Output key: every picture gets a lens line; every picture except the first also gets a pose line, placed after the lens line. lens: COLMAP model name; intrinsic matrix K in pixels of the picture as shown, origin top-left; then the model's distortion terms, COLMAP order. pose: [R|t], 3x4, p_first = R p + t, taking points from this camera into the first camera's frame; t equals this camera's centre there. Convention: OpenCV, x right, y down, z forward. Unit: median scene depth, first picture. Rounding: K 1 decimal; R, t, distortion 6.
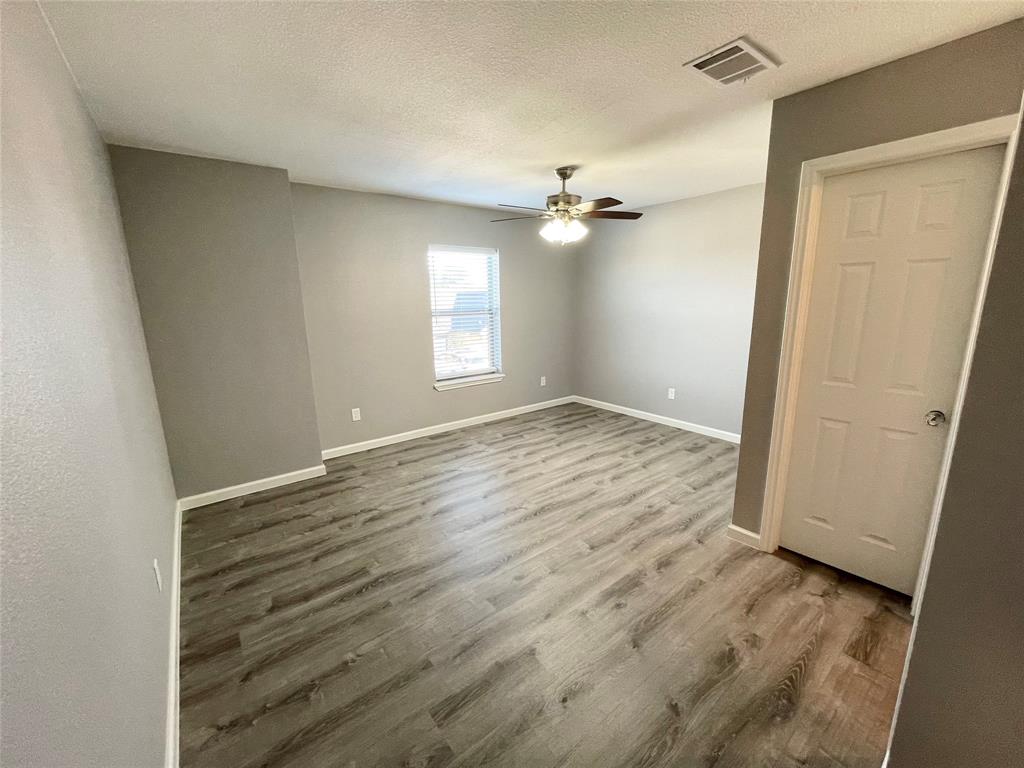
lens RADIAL K [[415.1, 0, 515.8], [0, 415.1, 384.5], [0, 0, 1]] dist [-0.002495, -0.000199]
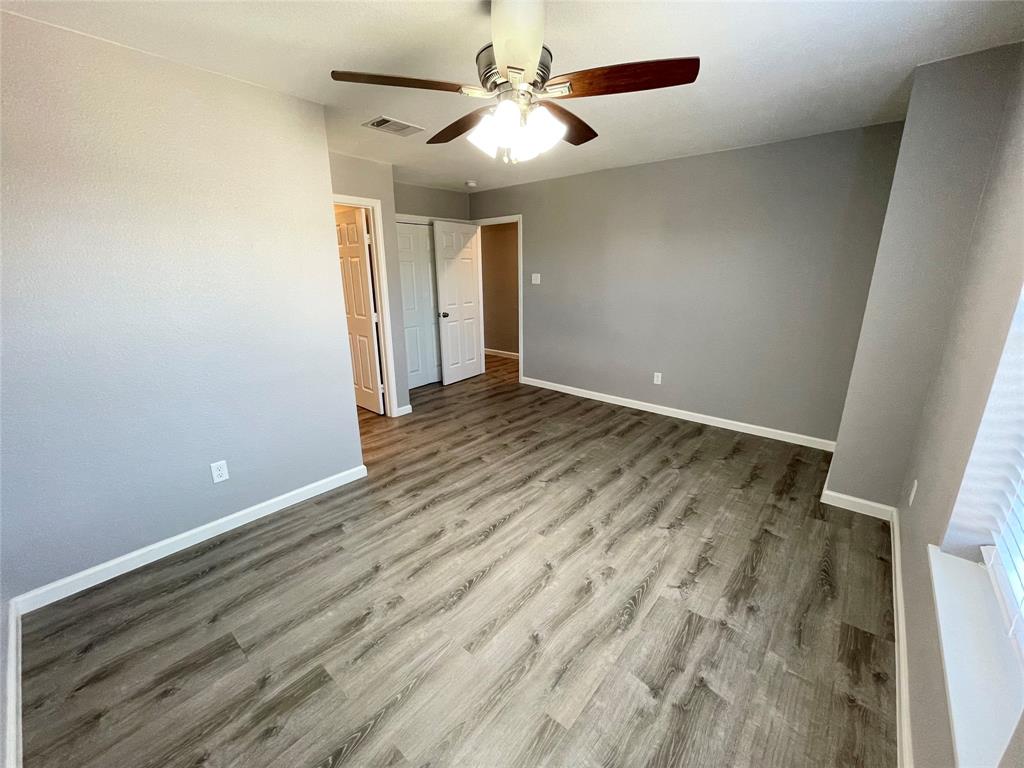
lens RADIAL K [[415.1, 0, 514.2], [0, 415.1, 384.0], [0, 0, 1]] dist [-0.002495, -0.000199]
pose [[-0.980541, 0.073665, -0.181968, 0.222807], [-0.019152, 0.886608, 0.462124, -0.330770], [0.195377, 0.456617, -0.867945, 1.538599]]
